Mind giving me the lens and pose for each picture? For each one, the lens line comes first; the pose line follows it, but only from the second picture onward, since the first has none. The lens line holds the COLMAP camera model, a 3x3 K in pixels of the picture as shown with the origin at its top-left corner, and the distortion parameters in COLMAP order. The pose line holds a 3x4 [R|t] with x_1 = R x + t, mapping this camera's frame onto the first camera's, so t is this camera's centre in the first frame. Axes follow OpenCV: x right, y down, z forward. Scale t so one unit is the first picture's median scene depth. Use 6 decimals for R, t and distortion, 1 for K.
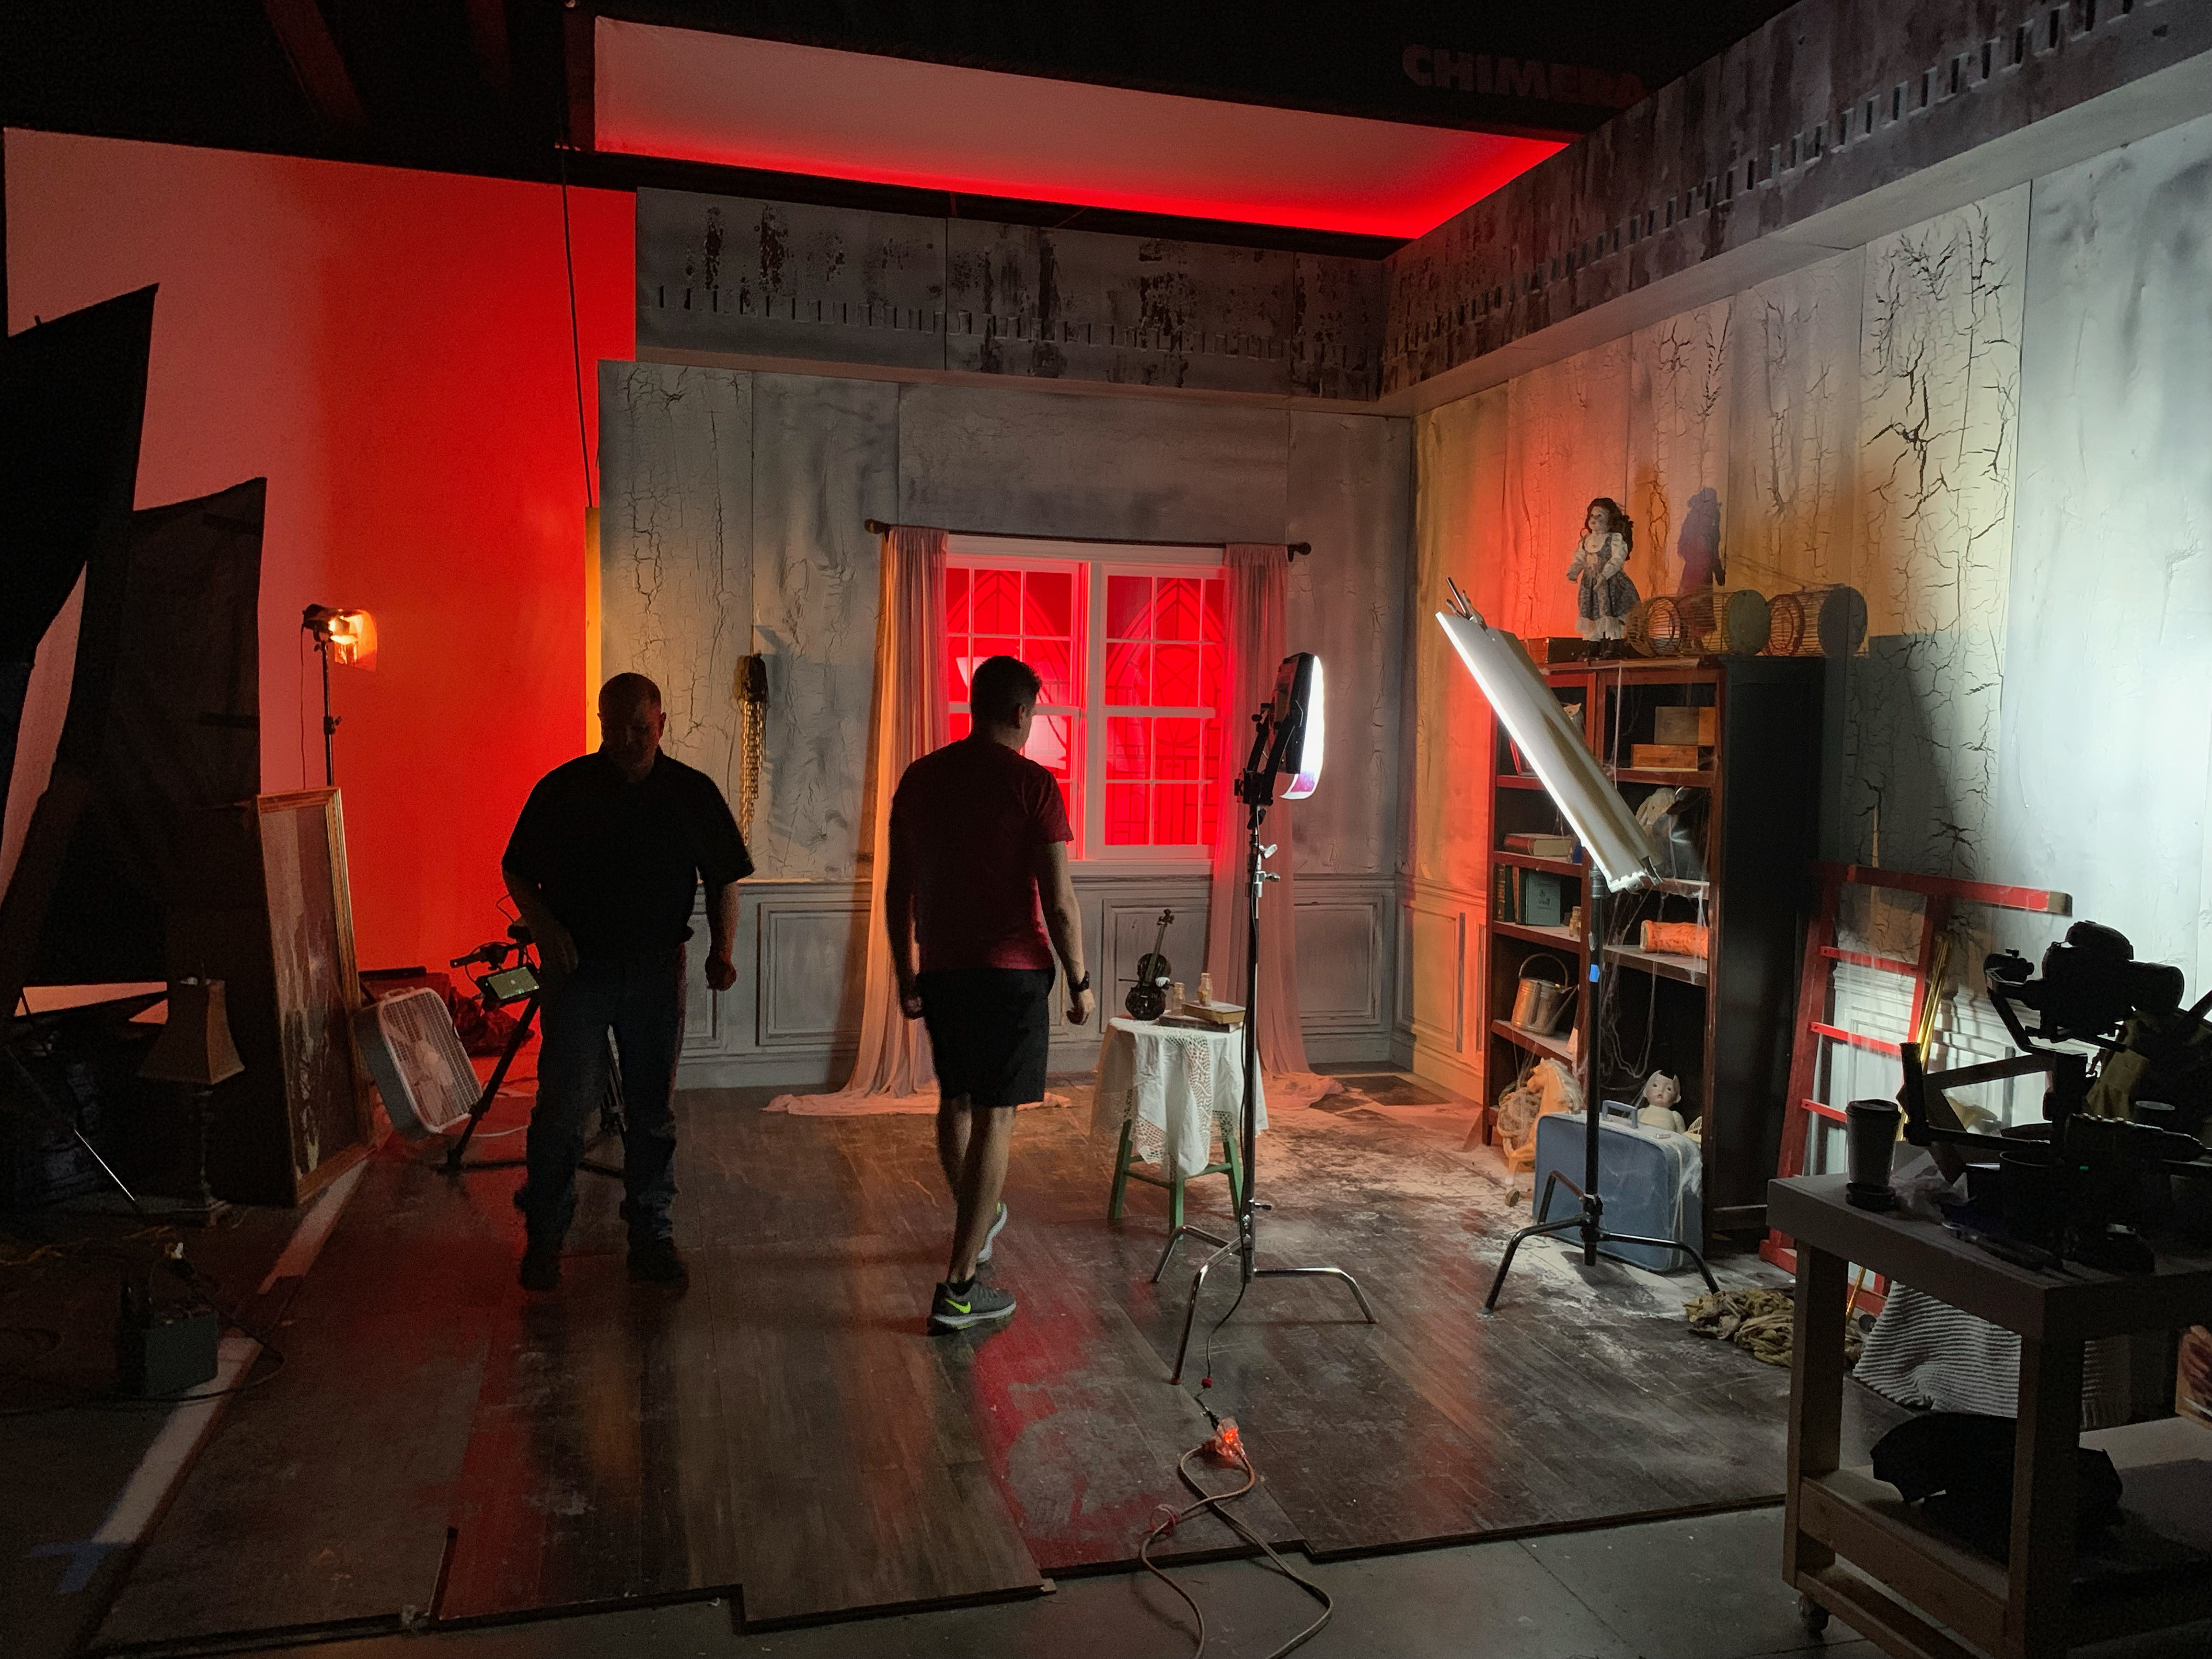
lens RADIAL K [[1660.1, 0, 1106.3], [0, 1660.1, 830.3], [0, 0, 1]] dist [0.016292, 0.000476]
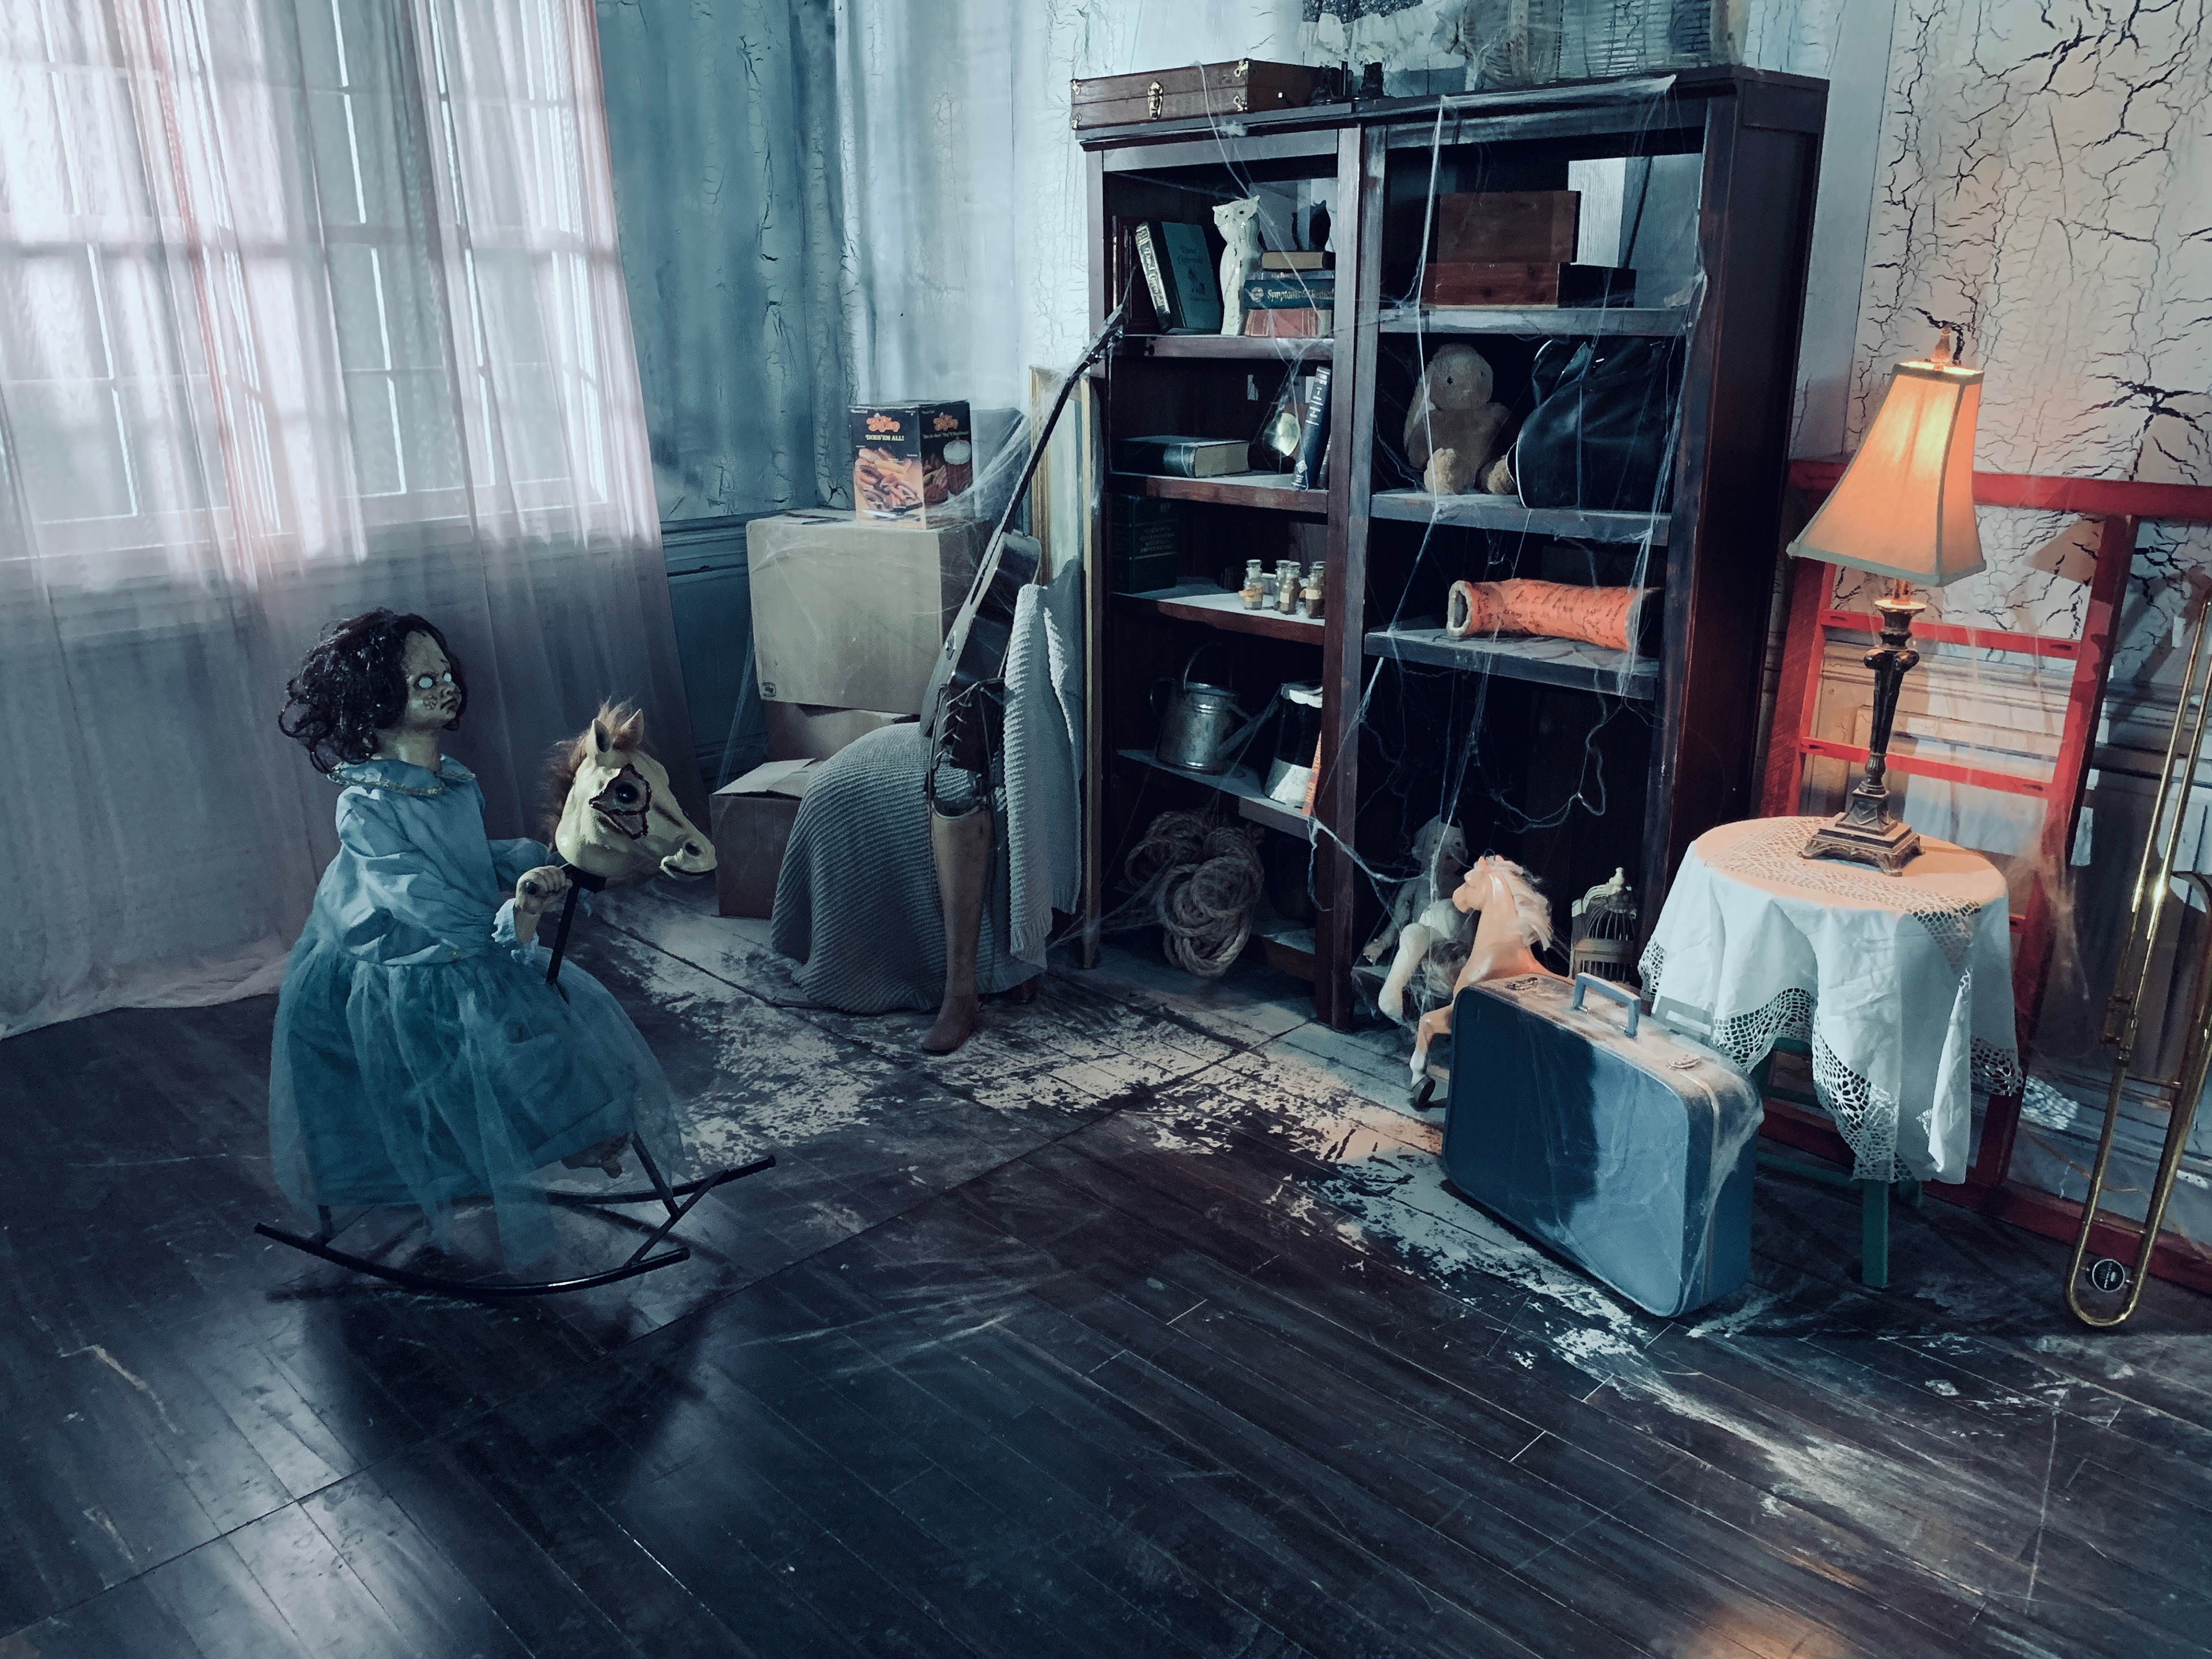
lens RADIAL K [[1660.1, 0, 1101.2], [0, 1660.1, 846.7], [0, 0, 1]] dist [0.016292, 0.000476]
pose [[0.866113, -0.172567, 0.469115, -0.074957], [0.049374, 0.963461, 0.263259, -0.016017], [-0.497404, -0.204850, 0.842987, 0.554445]]
